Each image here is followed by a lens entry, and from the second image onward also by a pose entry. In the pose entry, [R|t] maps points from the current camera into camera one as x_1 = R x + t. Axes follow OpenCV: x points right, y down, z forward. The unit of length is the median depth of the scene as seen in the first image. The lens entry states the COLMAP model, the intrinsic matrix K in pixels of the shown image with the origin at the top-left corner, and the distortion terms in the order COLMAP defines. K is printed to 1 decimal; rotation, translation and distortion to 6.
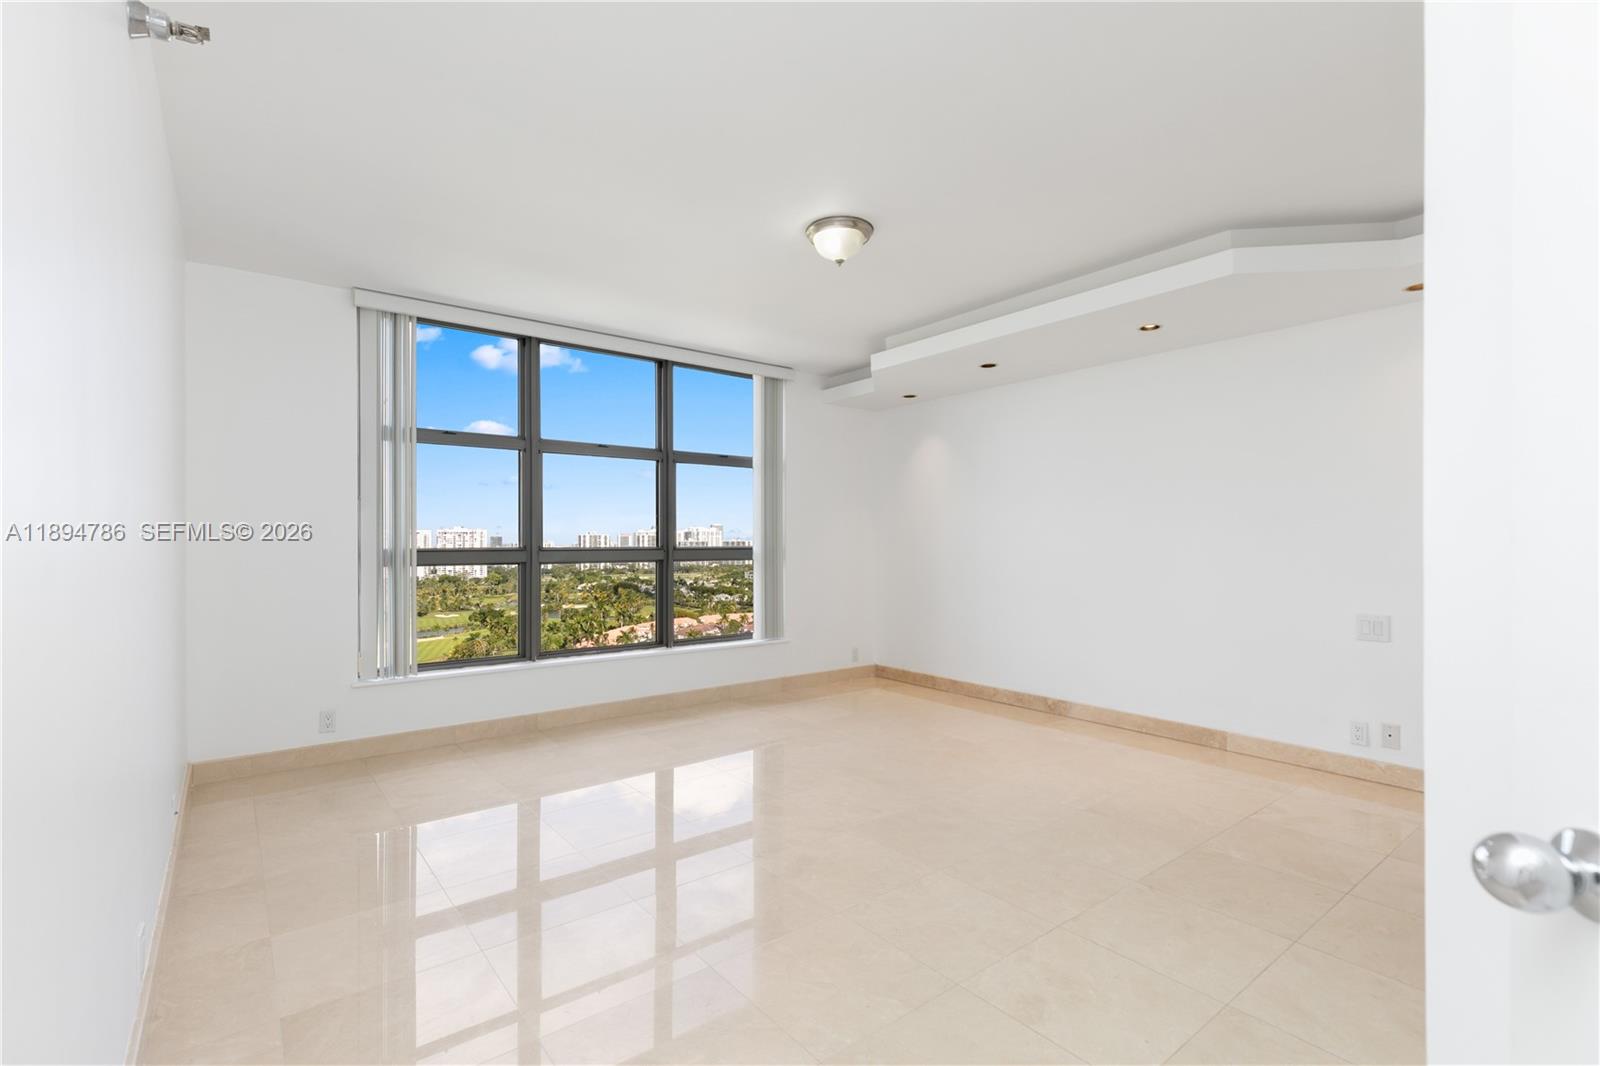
lens RADIAL K [[723.1, 0, 800.0], [0, 723.1, 533.0], [0, 0, 1]] dist [0.000098, -0.000033]
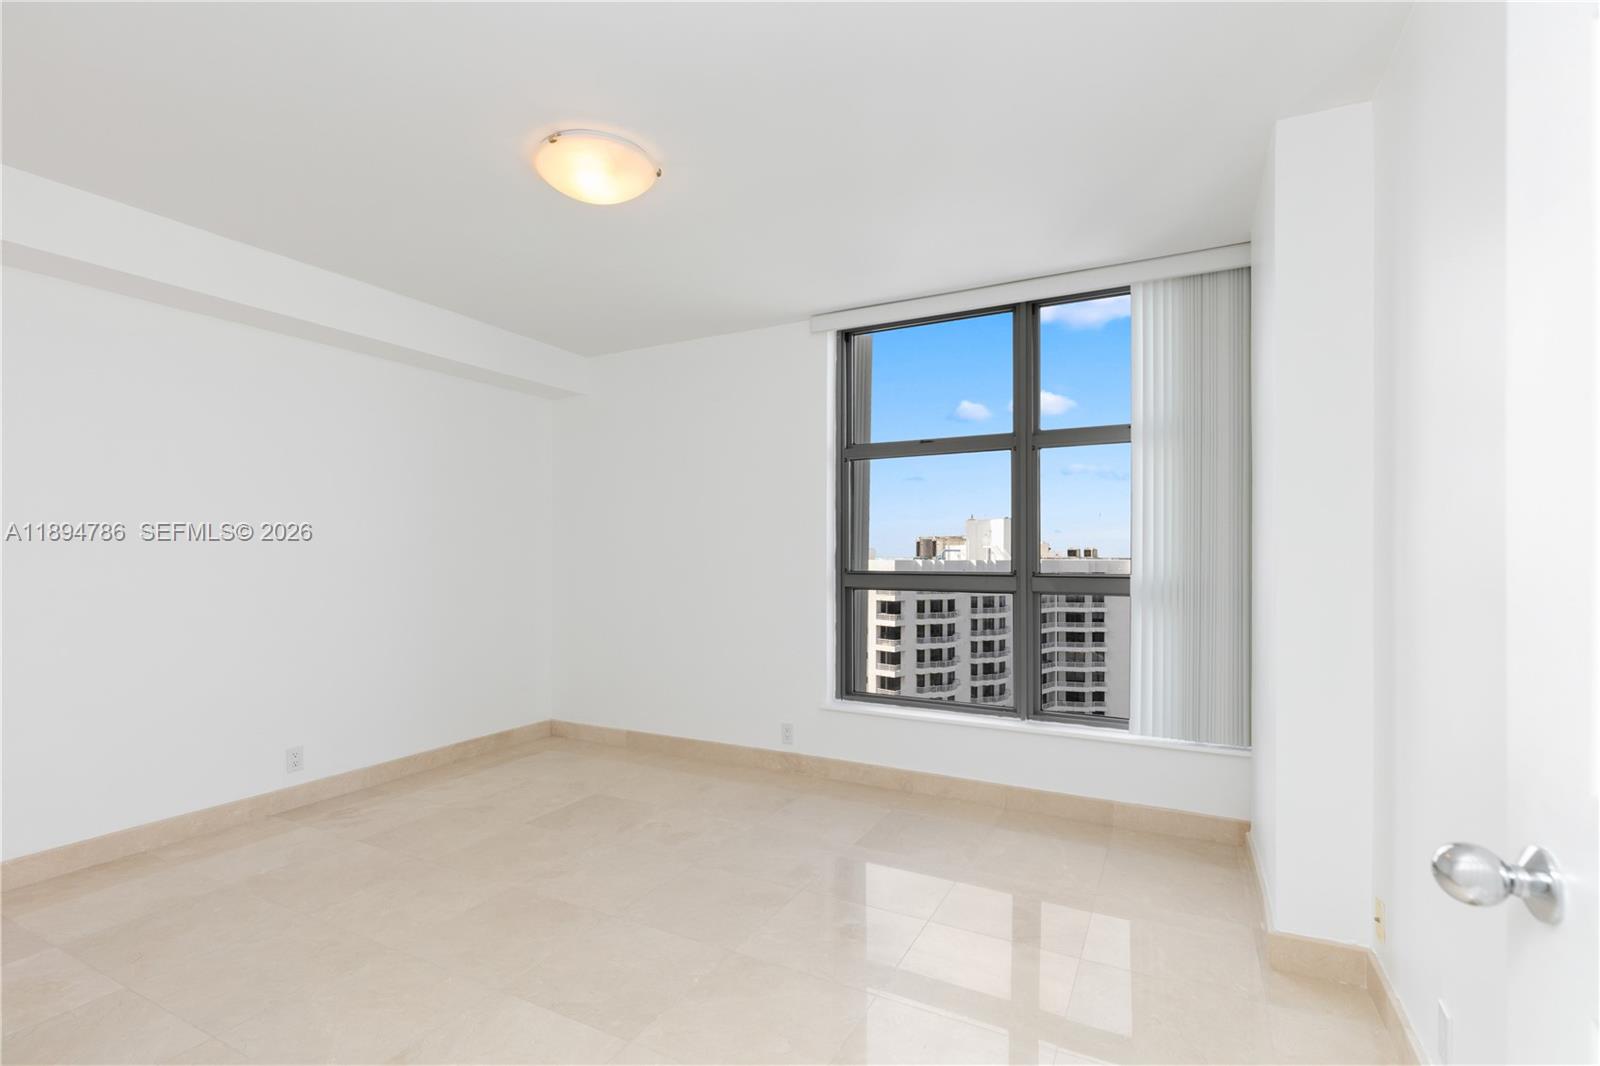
lens RADIAL K [[739.4, 0, 796.3], [0, 739.4, 546.2], [0, 0, 1]] dist [0.000701, 0.000054]
pose [[0.403188, 0.000469, -0.915117, 0.378329], [0.016110, 0.999841, 0.007610, -0.013570], [0.914976, -0.017810, 0.403116, 0.508212]]
